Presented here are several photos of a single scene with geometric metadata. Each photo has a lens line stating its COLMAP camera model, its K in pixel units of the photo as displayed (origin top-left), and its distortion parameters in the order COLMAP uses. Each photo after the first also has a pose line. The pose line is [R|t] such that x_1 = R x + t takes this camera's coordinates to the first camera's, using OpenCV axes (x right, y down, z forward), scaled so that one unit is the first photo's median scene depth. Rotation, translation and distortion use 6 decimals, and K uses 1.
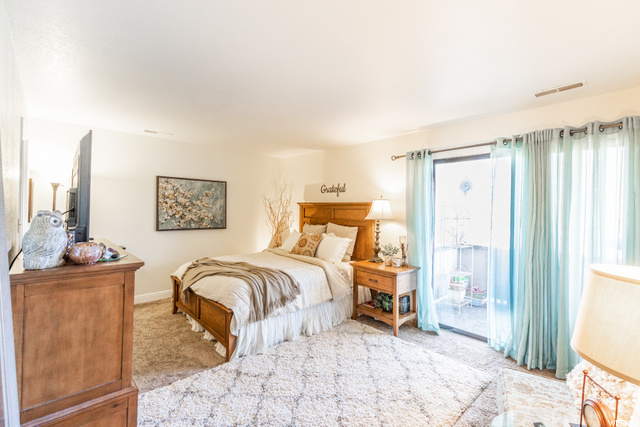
lens RADIAL K [[296.2, 0, 319.2], [0, 296.2, 210.8], [0, 0, 1]] dist [0.003769, 0.000218]
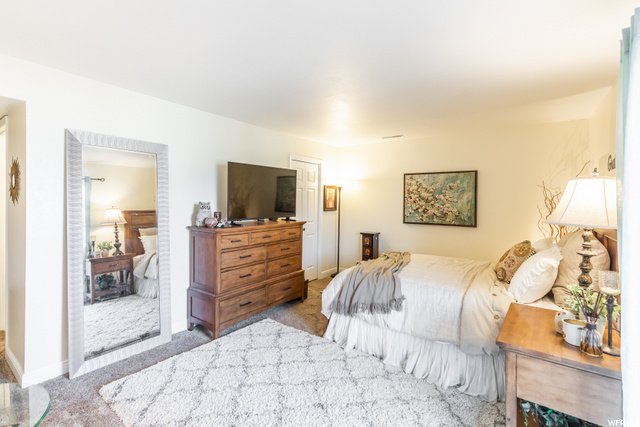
lens RADIAL K [[296.2, 0, 319.3], [0, 296.2, 210.2], [0, 0, 1]] dist [0.003769, 0.000218]
pose [[0.173577, 0.017567, -0.984664, 0.466671], [-0.012518, 0.999799, 0.015630, 0.005243], [0.984741, 0.009613, 0.173762, 0.465533]]
